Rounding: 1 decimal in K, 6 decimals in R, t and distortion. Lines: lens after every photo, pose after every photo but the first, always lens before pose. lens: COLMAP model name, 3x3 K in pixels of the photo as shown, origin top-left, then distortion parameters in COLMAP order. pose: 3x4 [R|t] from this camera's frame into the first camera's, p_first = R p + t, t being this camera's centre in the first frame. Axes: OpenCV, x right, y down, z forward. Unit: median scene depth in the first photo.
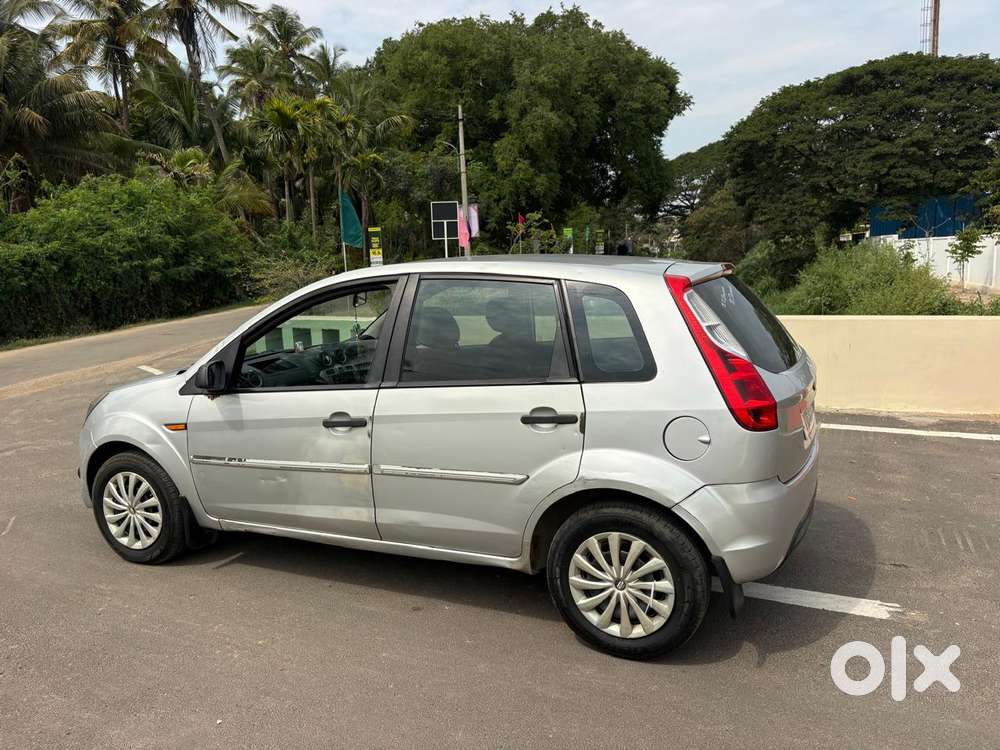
lens RADIAL K [[749.6, 0, 500.0], [0, 749.6, 375.0], [0, 0, 1]] dist [0.048481, -0.051513]
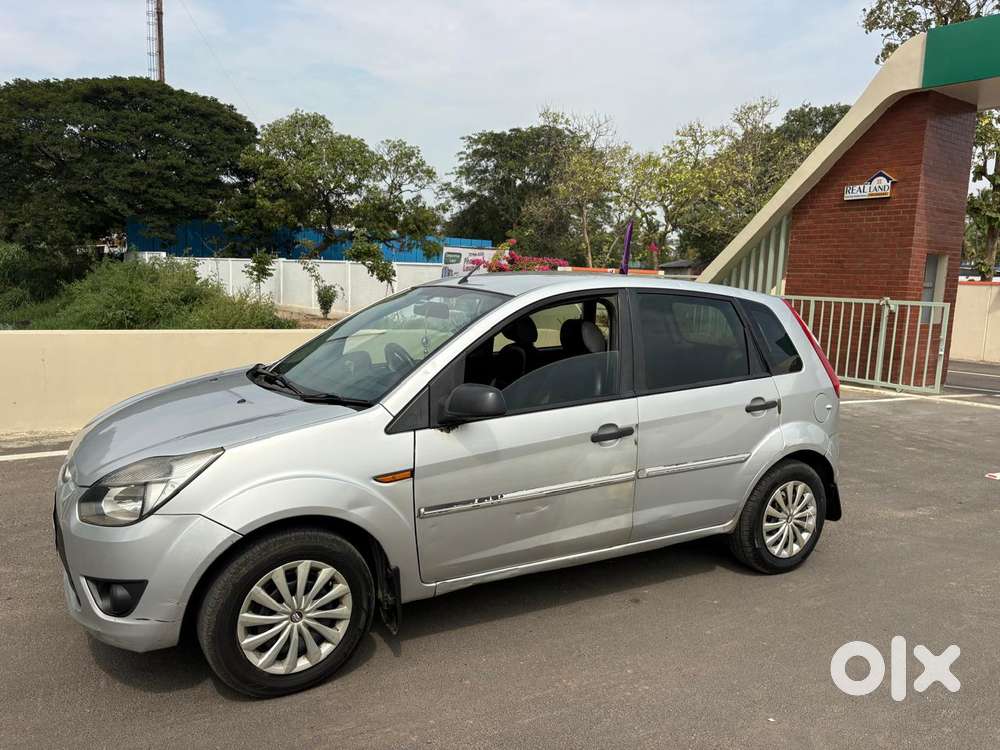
lens RADIAL K [[748.8, 0, 495.5], [0, 748.8, 377.9], [0, 0, 1]] dist [0.042755, -0.043030]
pose [[0.582153, -0.058191, 0.810994, -0.918368], [0.070394, 0.997298, 0.021028, -0.036070], [-0.810026, 0.044848, 0.584676, 0.446644]]
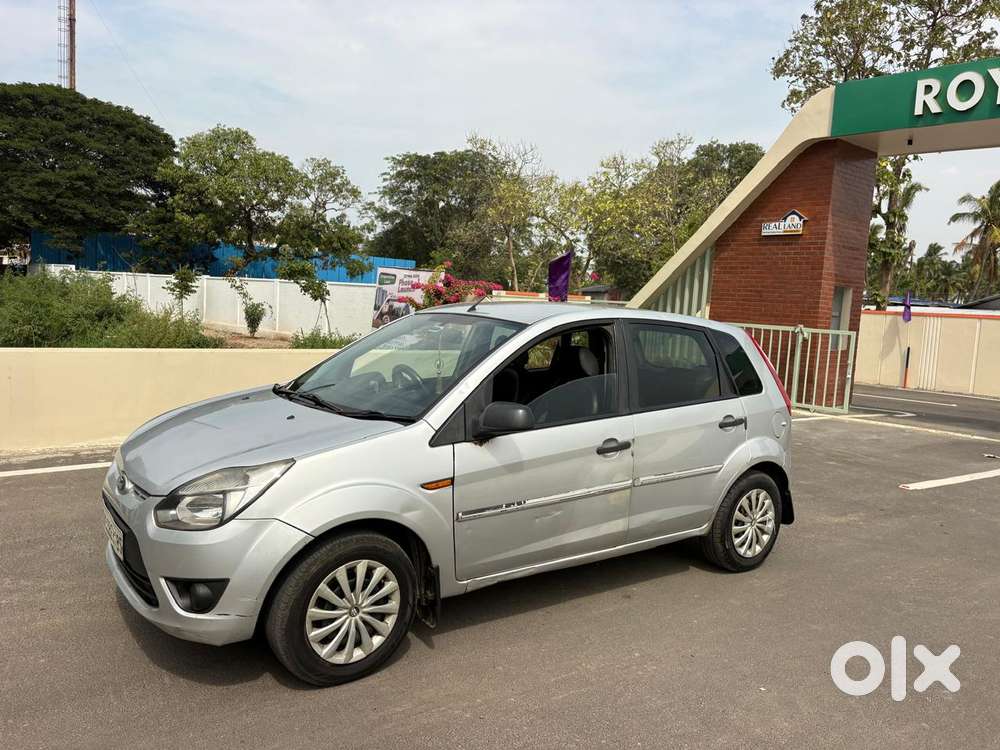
lens RADIAL K [[746.2, 0, 495.3], [0, 746.2, 375.1], [0, 0, 1]] dist [0.048477, -0.050856]
pose [[0.492113, -0.029836, 0.870020, -1.062976], [0.063960, 0.997951, -0.001954, -0.045766], [-0.868178, 0.056608, 0.493013, 0.490550]]
